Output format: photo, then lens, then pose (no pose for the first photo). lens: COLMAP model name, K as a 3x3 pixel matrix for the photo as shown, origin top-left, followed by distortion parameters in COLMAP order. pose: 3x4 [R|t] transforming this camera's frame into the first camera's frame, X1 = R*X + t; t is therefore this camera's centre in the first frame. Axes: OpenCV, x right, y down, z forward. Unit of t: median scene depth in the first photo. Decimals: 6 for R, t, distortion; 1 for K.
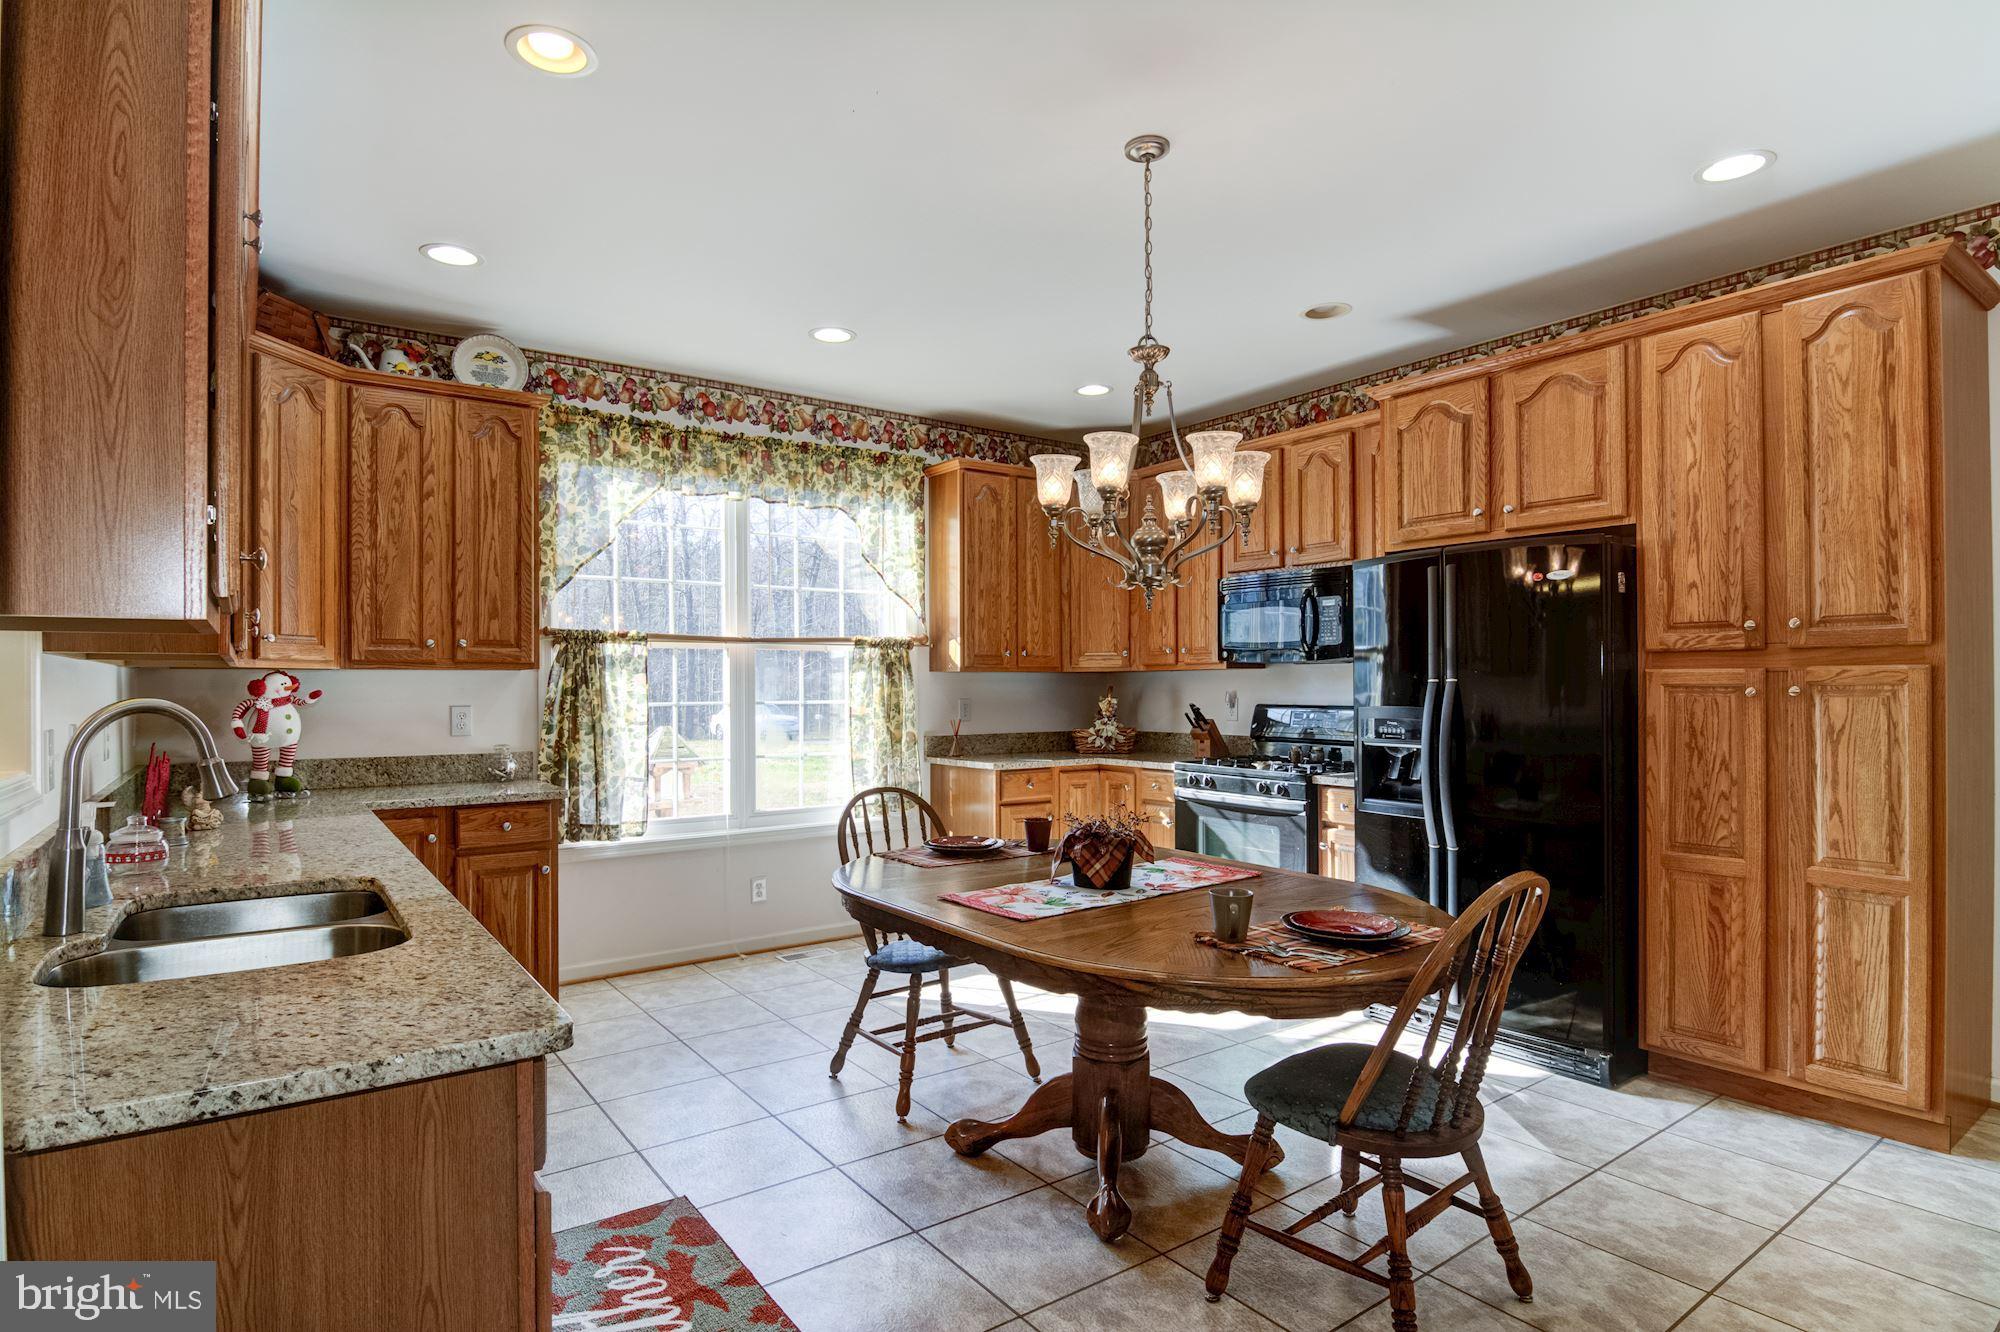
lens RADIAL K [[1020.8, 0, 992.0], [0, 1020.8, 677.5], [0, 0, 1]] dist [0.025298, -0.007697]
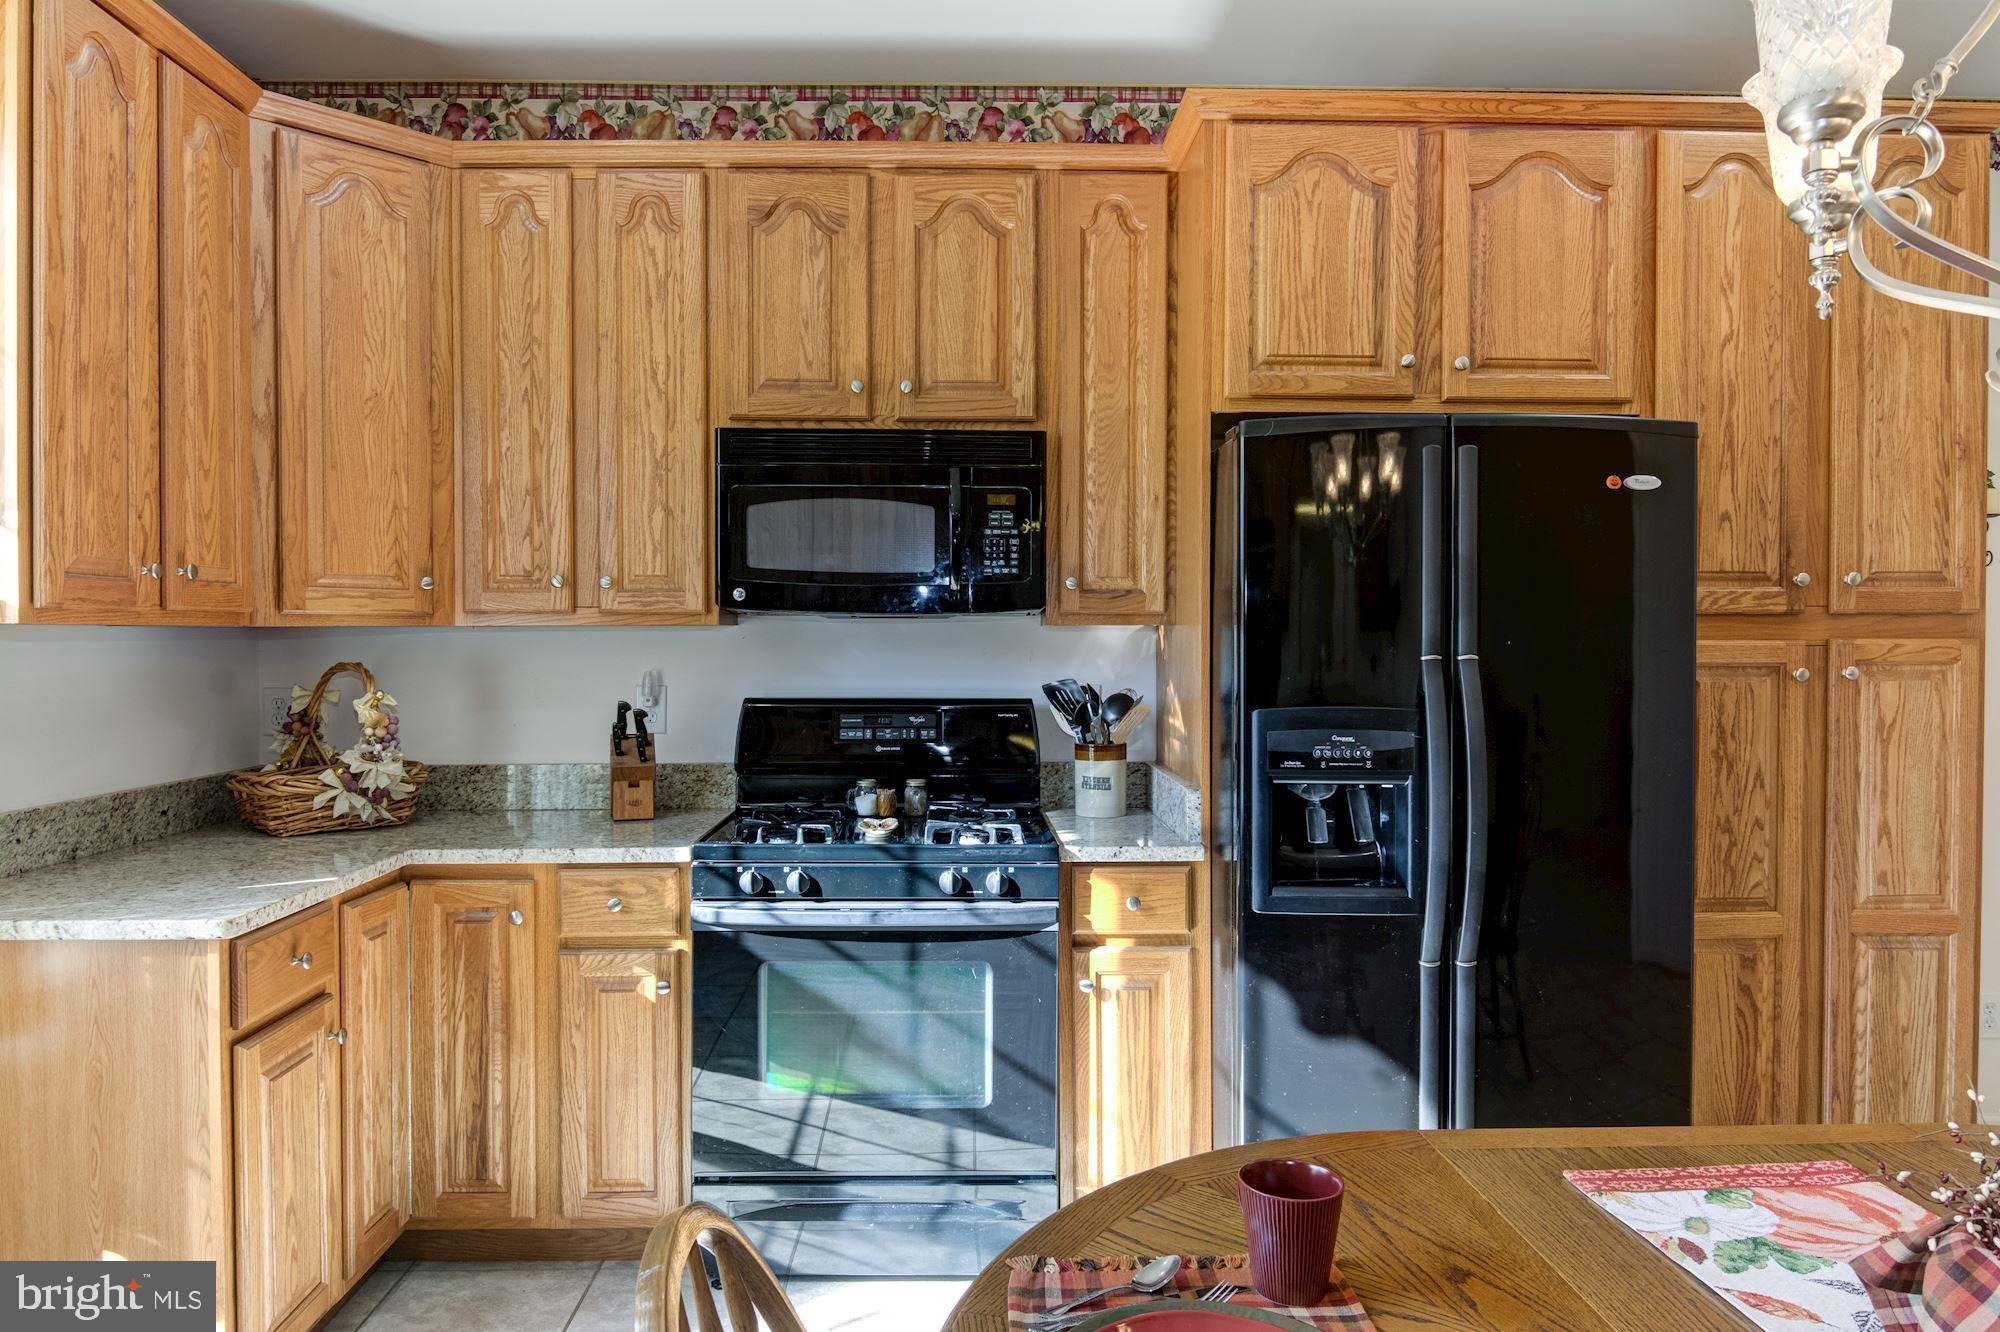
lens RADIAL K [[1313.7, 0, 990.1], [0, 1313.7, 660.3], [0, 0, 1]] dist [-0.000783, -0.001337]
pose [[0.573171, -0.010834, 0.819364, -0.238008], [-0.007960, 0.999792, 0.018788, -0.006121], [-0.819397, -0.017291, 0.572965, 0.707914]]
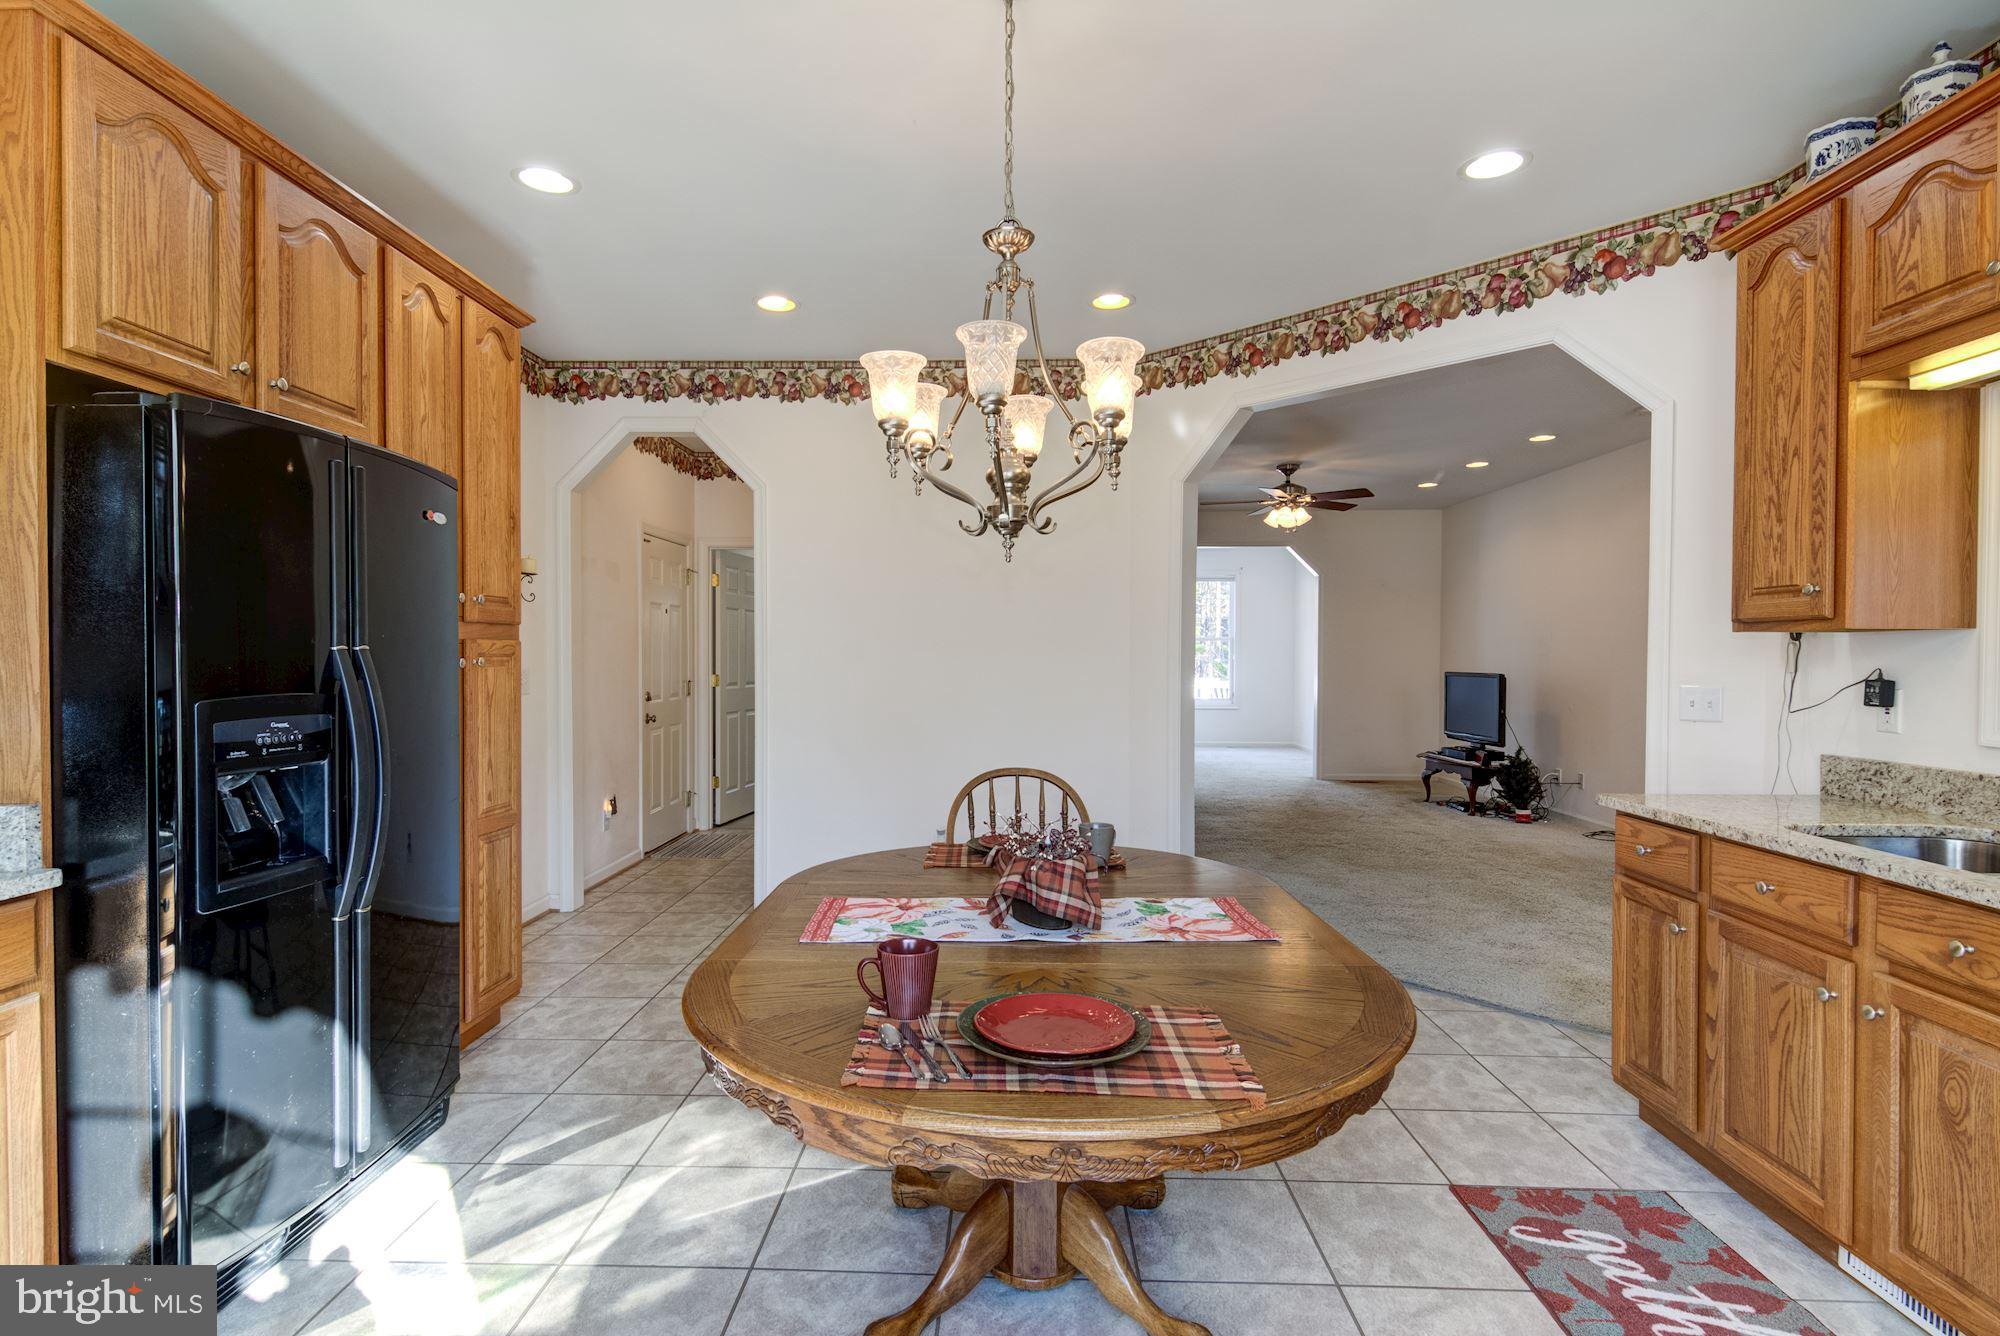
lens RADIAL K [[1020.8, 0, 984.0], [0, 1020.8, 662.1], [0, 0, 1]] dist [0.025298, -0.007697]
pose [[-0.788213, -0.001816, 0.615400, -0.221713], [-0.004529, 0.999986, -0.002849, 0.010078], [-0.615386, -0.005033, -0.788210, 1.111953]]
